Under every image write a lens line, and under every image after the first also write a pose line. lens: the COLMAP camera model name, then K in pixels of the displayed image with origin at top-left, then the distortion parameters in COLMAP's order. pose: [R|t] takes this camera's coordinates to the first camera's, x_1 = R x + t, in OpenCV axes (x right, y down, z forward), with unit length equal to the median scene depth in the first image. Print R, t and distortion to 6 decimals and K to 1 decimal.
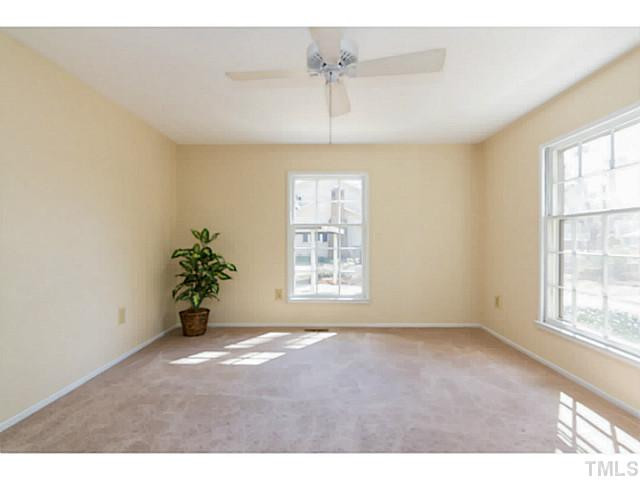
lens RADIAL K [[342.4, 0, 319.5], [0, 342.4, 237.4], [0, 0, 1]] dist [-0.001027, 0.000391]
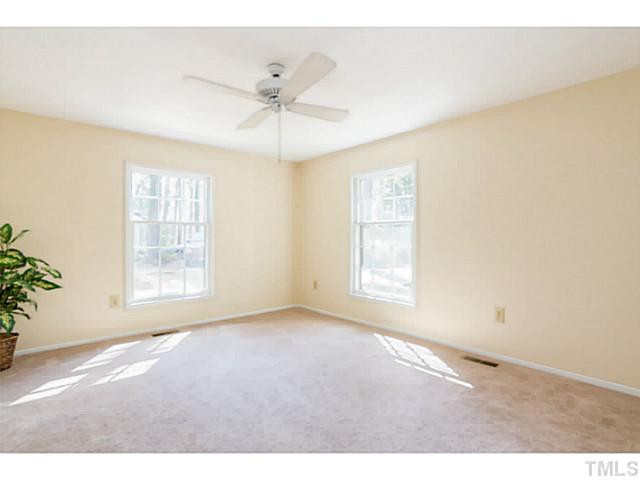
lens RADIAL K [[368.8, 0, 317.5], [0, 368.8, 231.6], [0, 0, 1]] dist [-0.002486, 0.000574]
pose [[0.711643, 0.012396, 0.702431, -0.436038], [-0.004127, 0.999901, -0.013465, -0.000283], [-0.702529, 0.006683, 0.711624, -0.030705]]
